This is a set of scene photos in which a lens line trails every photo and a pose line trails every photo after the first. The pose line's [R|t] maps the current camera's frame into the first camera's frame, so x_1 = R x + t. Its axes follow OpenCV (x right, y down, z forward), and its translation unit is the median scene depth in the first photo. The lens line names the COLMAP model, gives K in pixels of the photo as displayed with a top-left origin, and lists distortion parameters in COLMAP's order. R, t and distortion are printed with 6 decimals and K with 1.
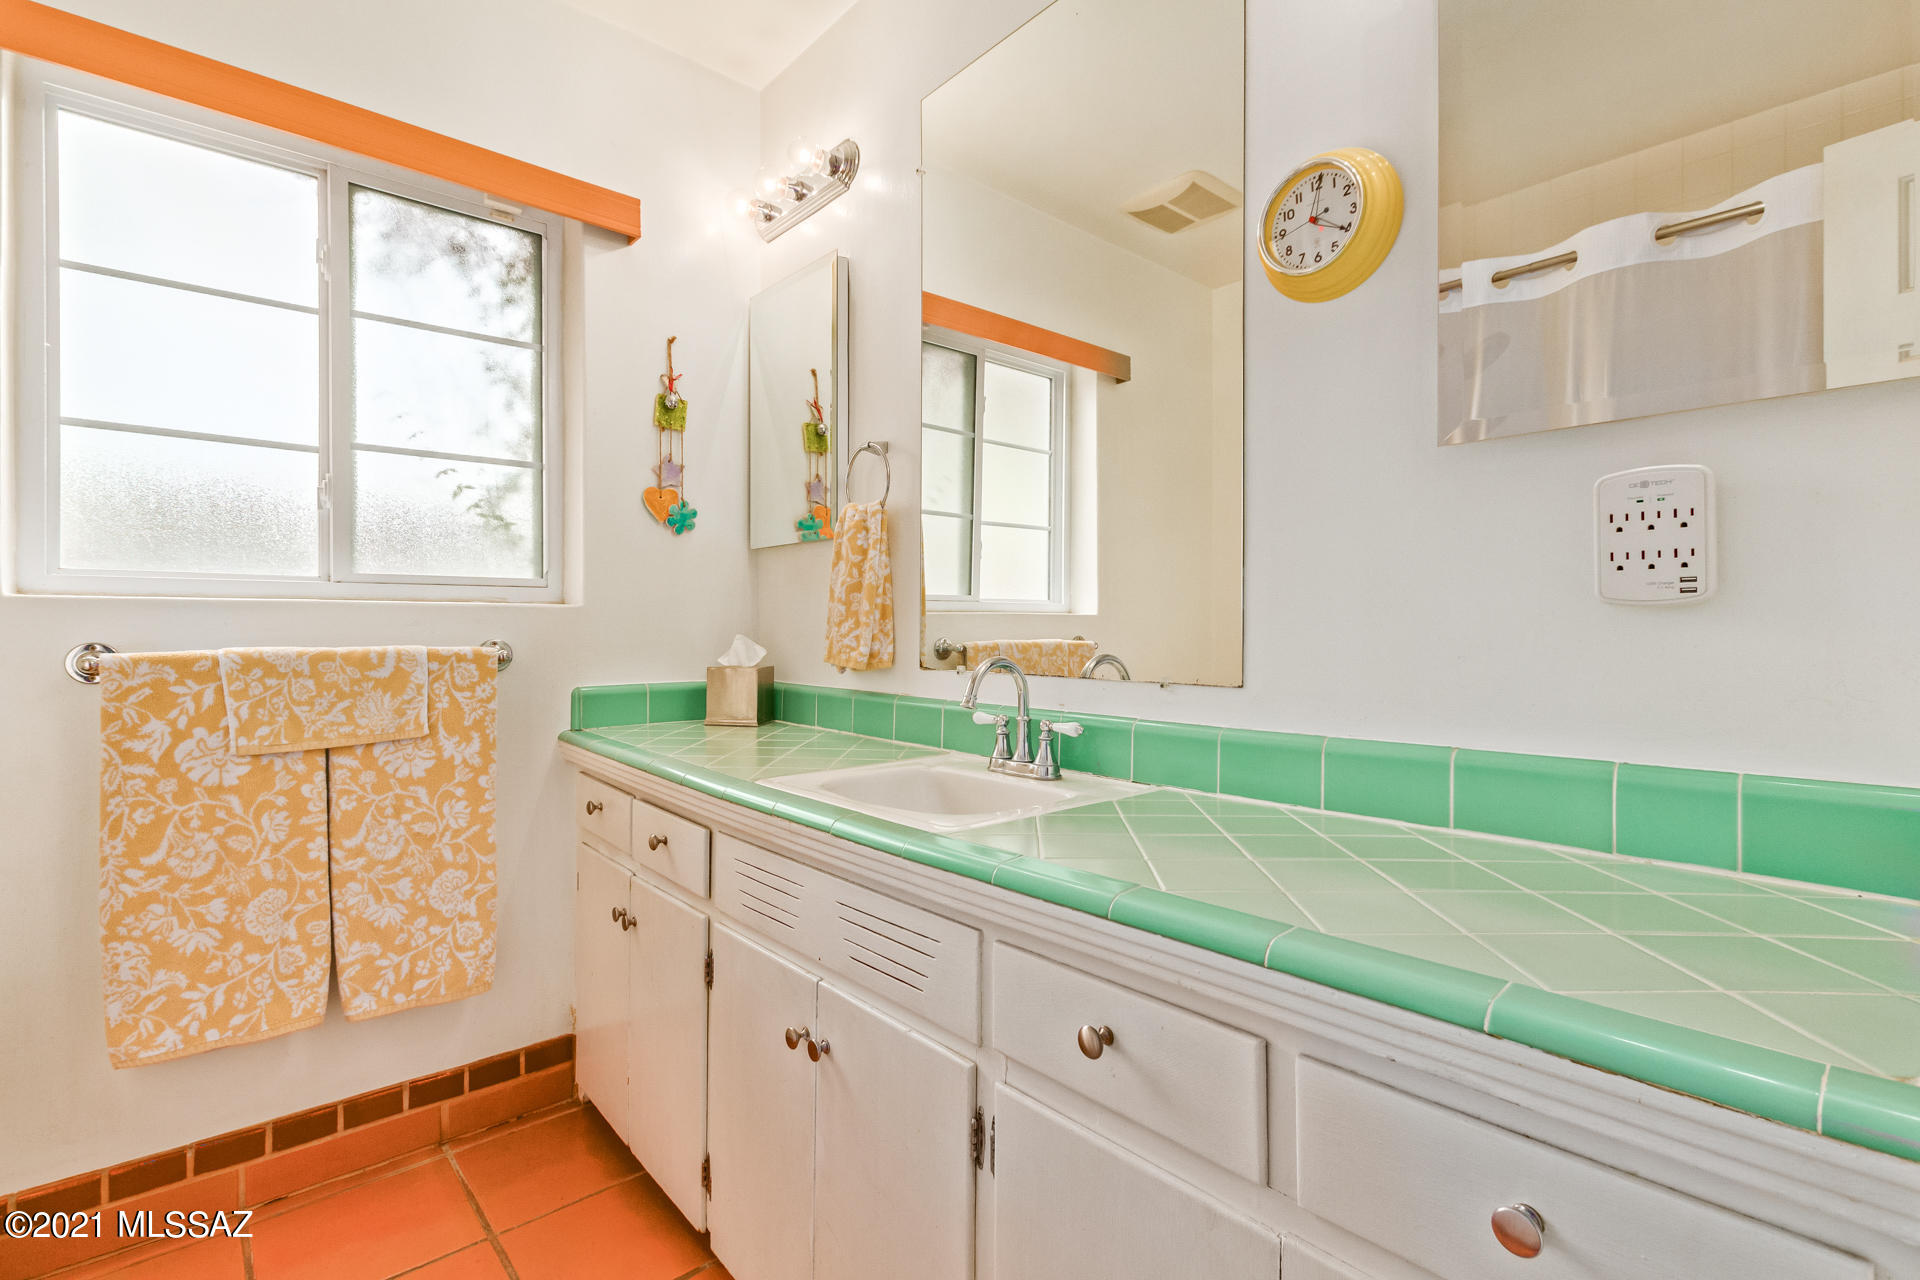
lens RADIAL K [[877.9, 0, 962.5], [0, 877.9, 628.6], [0, 0, 1]] dist [0.013387, -0.005195]
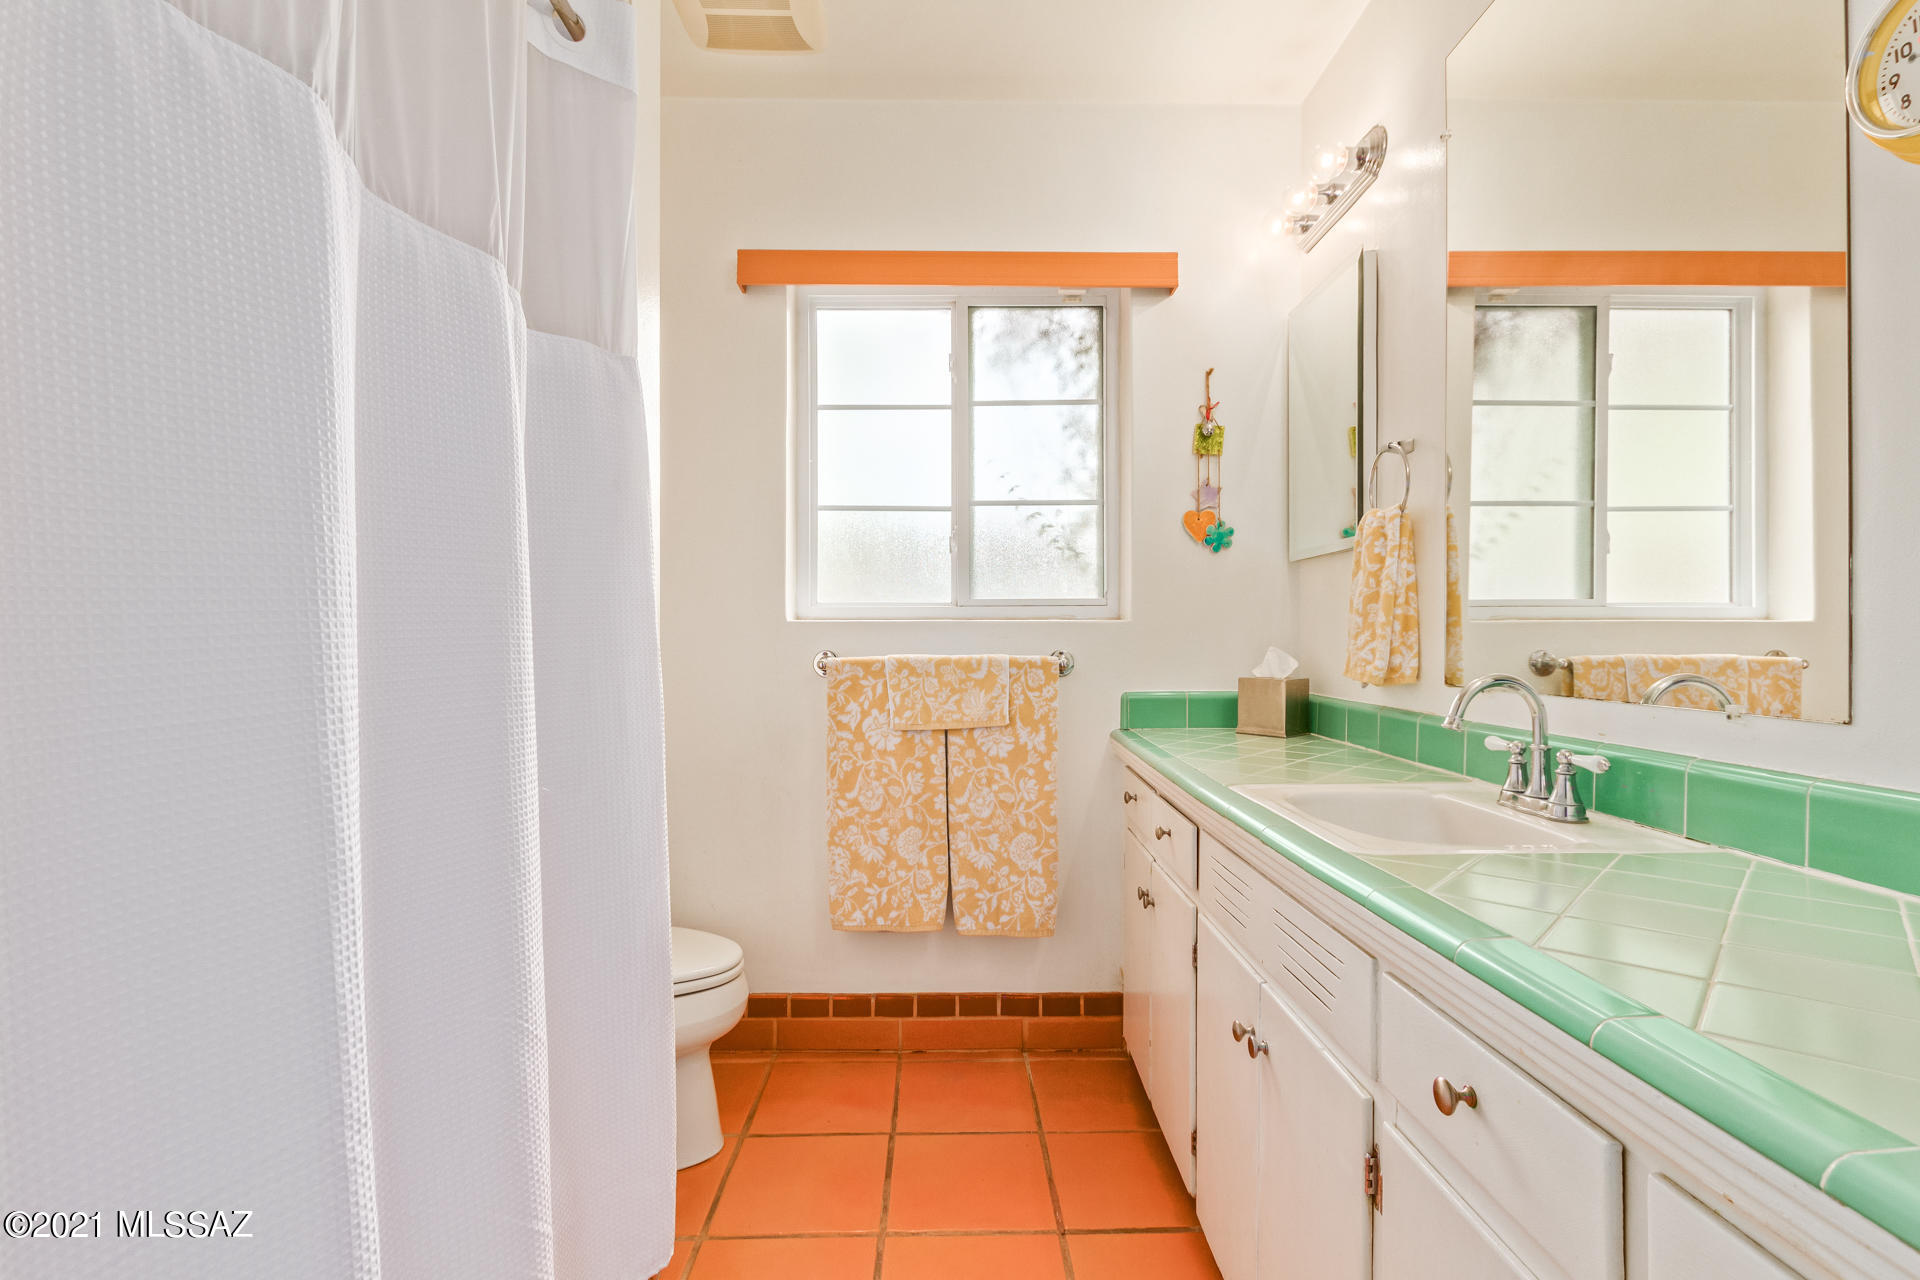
lens RADIAL K [[884.0, 0, 969.2], [0, 884.0, 633.0], [0, 0, 1]] dist [0.010636, -0.000847]
pose [[0.761276, -0.006509, -0.648395, 0.175118], [0.002093, 0.999969, -0.007582, -0.002441], [0.648424, 0.004415, 0.761266, -0.012772]]
